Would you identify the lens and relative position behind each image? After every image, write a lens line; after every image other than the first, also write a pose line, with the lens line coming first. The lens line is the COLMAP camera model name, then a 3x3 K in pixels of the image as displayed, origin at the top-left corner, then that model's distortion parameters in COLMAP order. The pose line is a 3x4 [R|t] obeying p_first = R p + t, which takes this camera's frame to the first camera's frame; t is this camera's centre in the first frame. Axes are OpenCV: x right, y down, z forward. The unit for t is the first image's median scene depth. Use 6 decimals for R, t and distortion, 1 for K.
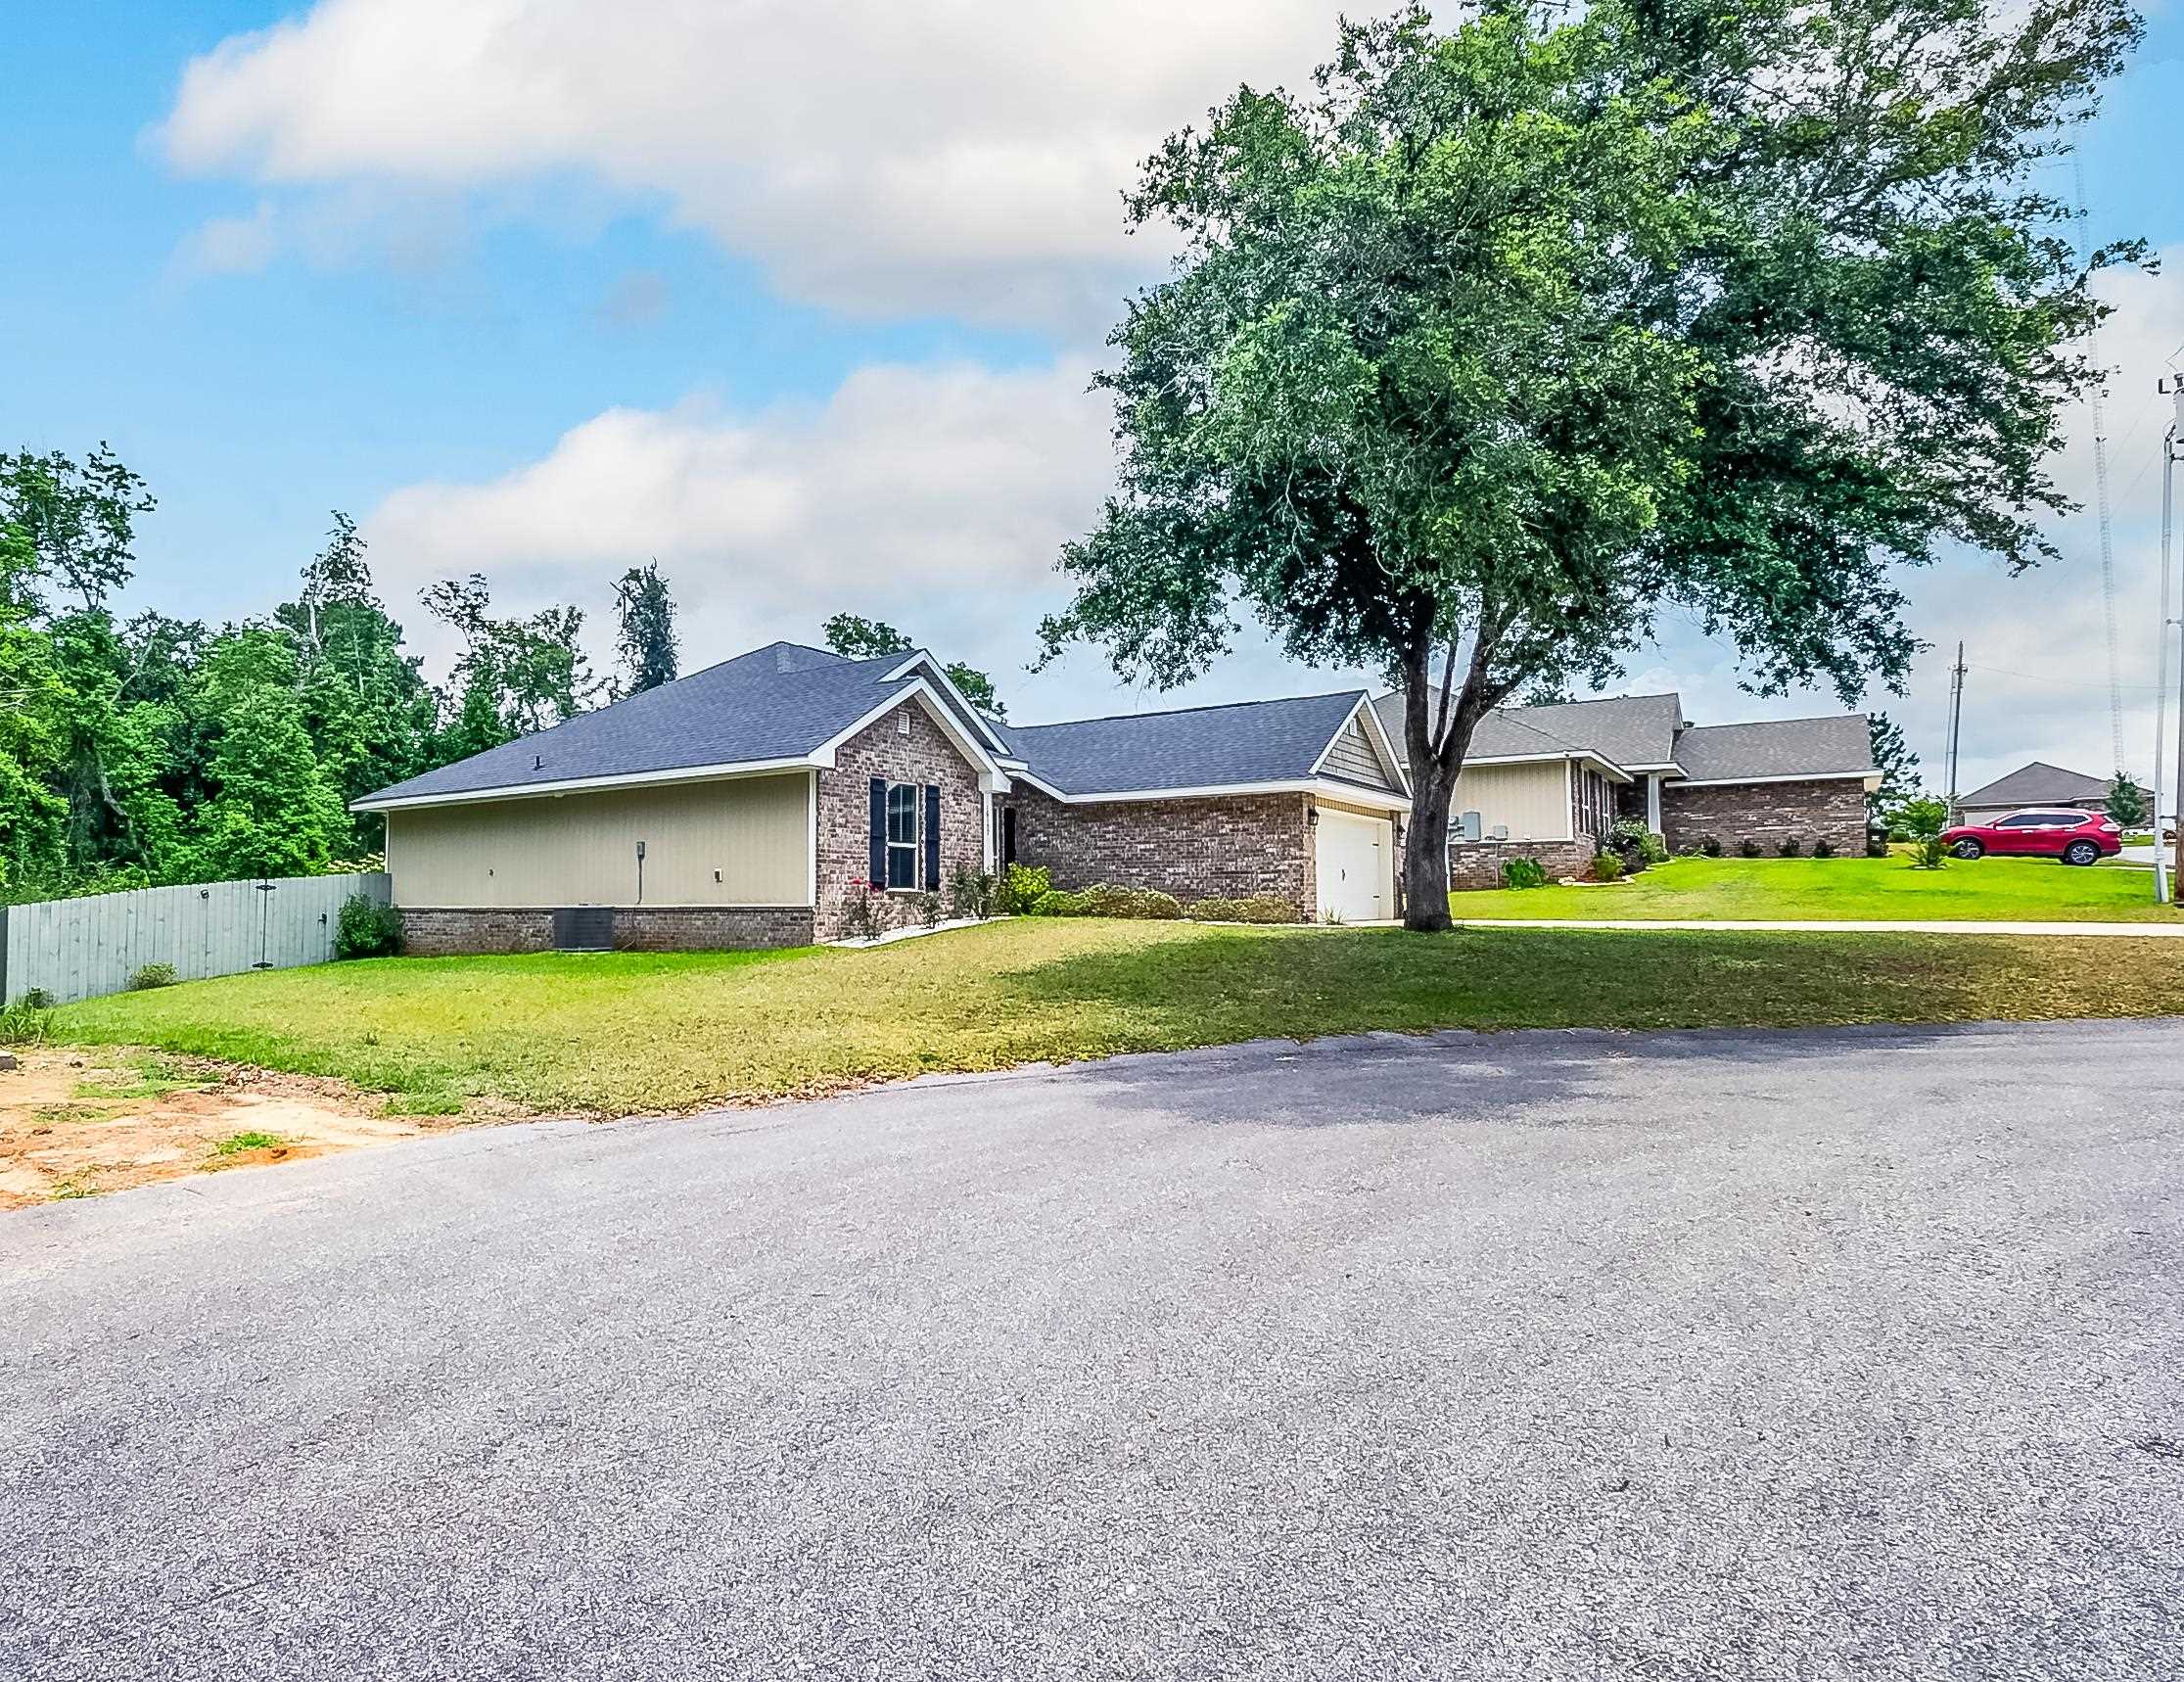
lens RADIAL K [[1132.0, 0, 920.1], [0, 1132.0, 846.7], [0, 0, 1]] dist [0.003154, 0.000338]
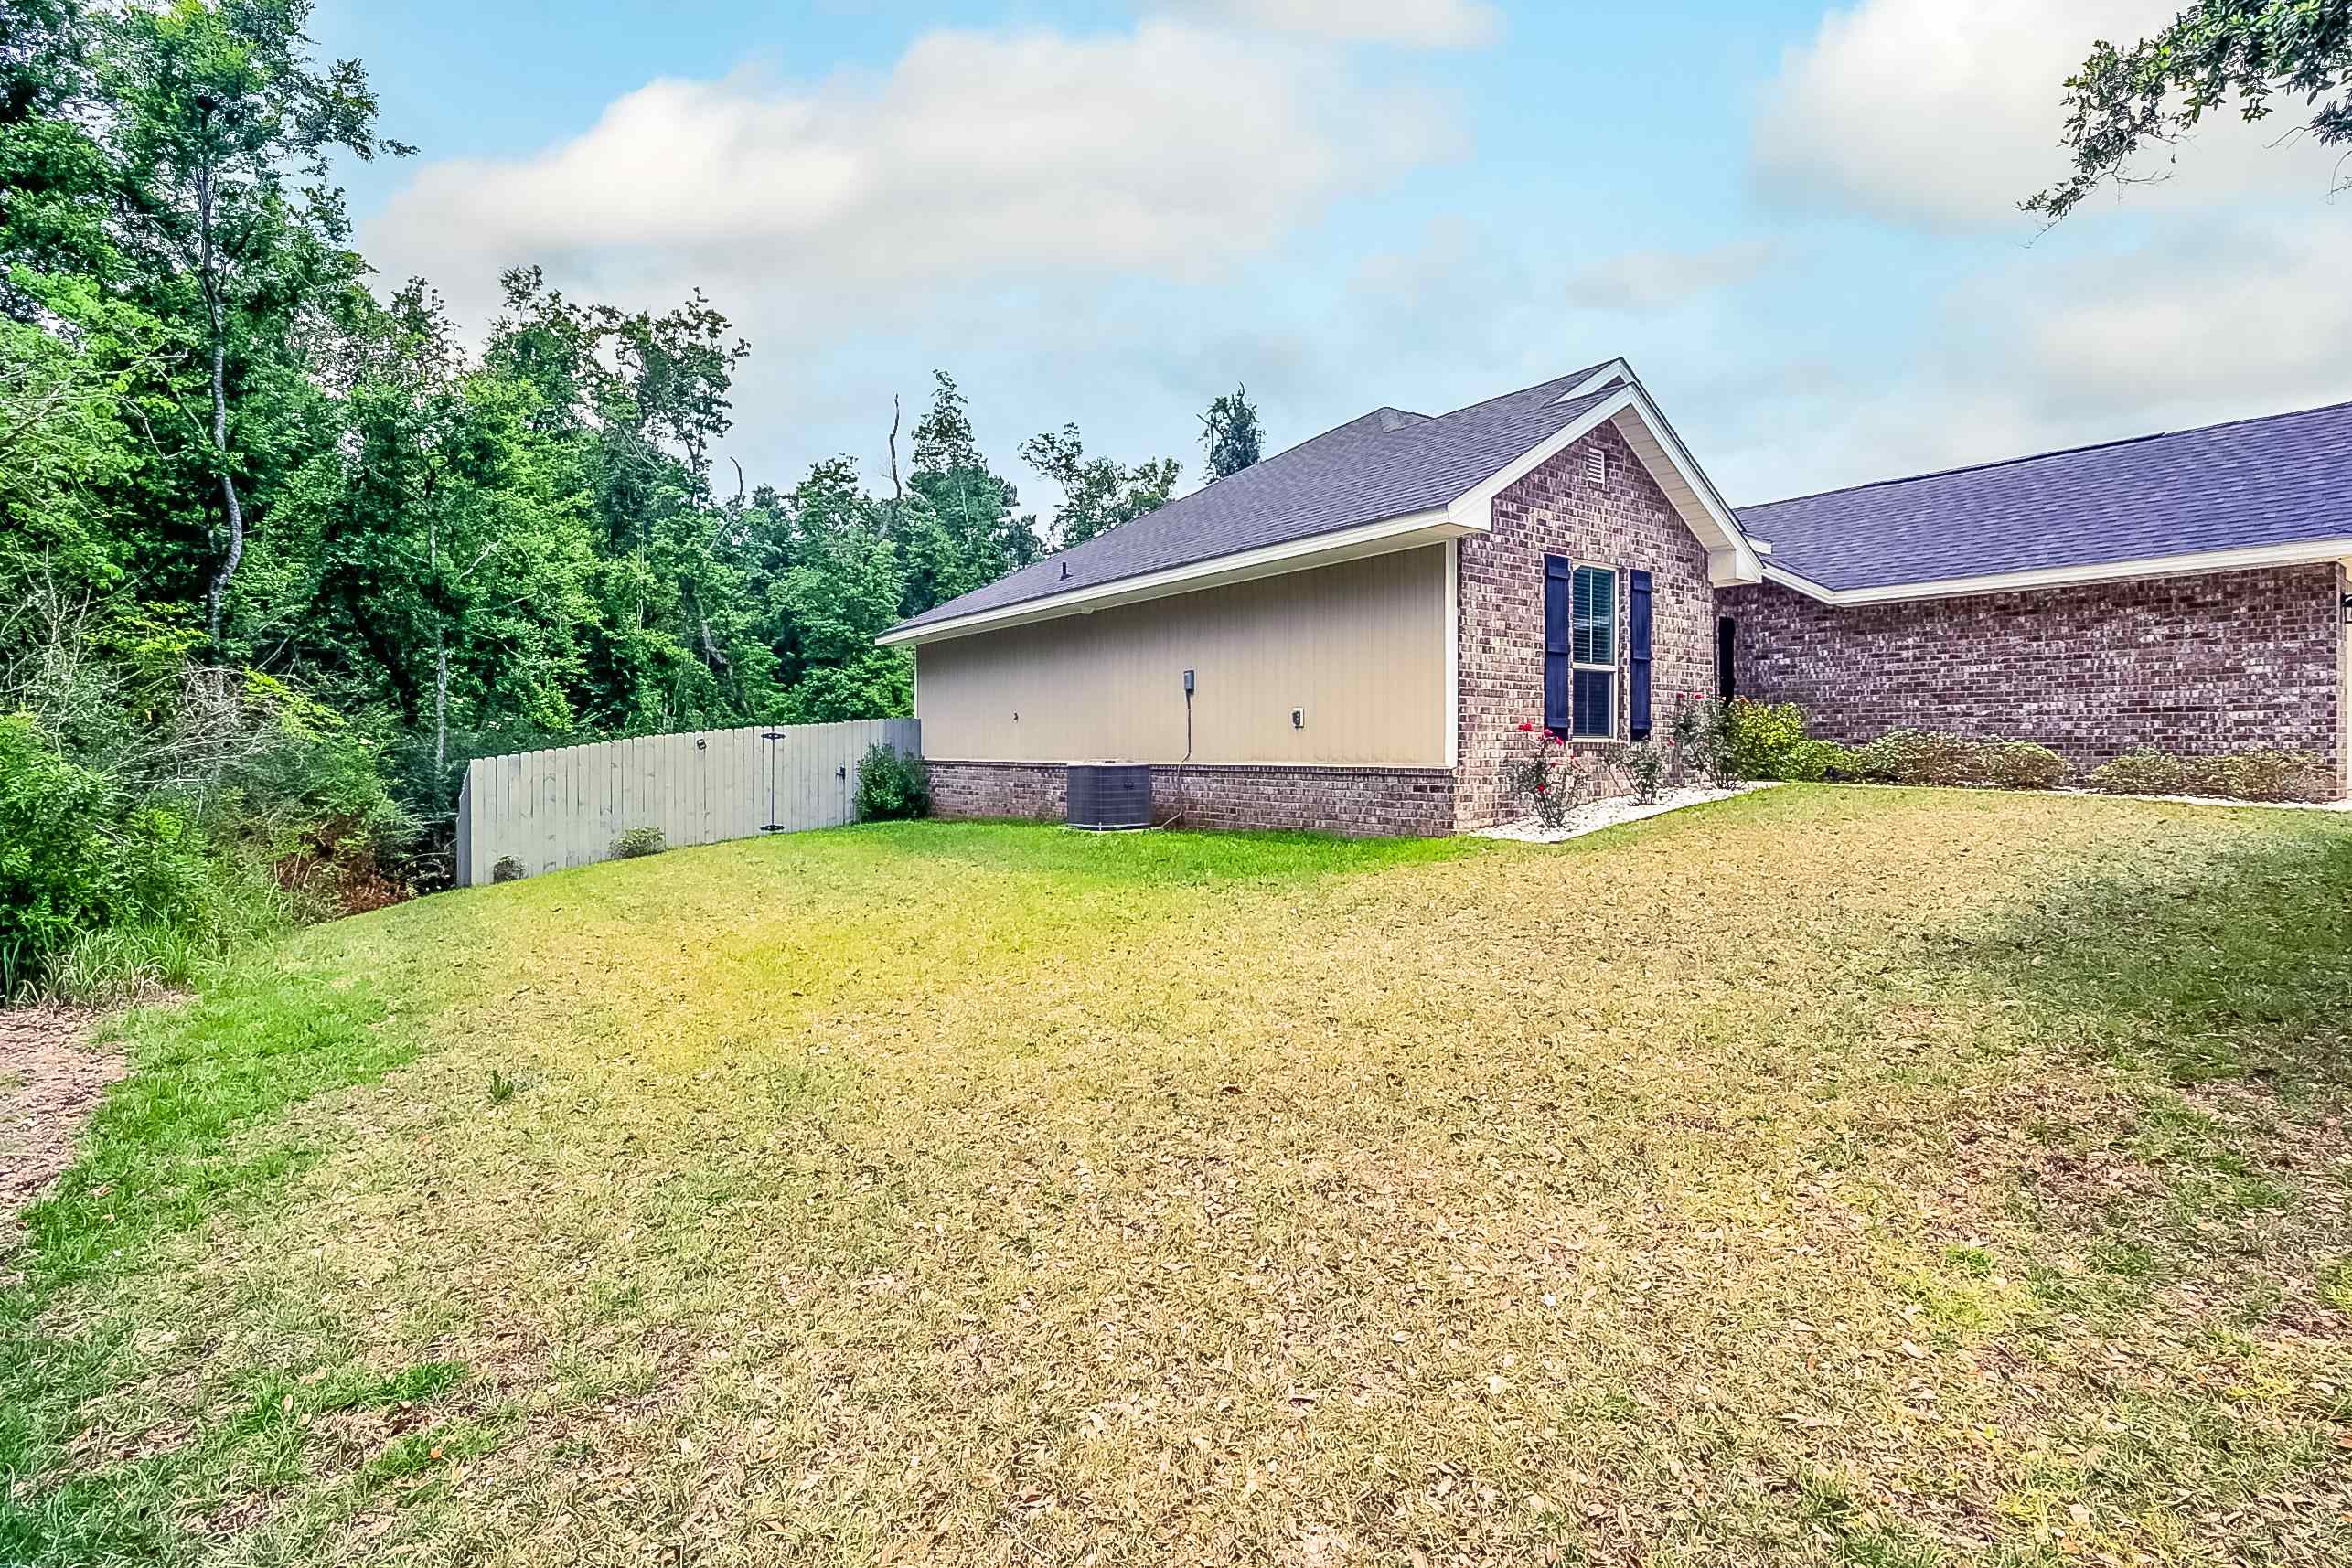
lens RADIAL K [[1062.7, 0, 1221.7], [0, 1062.7, 747.2], [0, 0, 1]] dist [0.008639, -0.000209]
pose [[0.965434, 0.001744, -0.260644, -0.052456], [0.011101, 0.998795, 0.047799, 0.010650], [0.260413, -0.049040, 0.964251, 0.340792]]
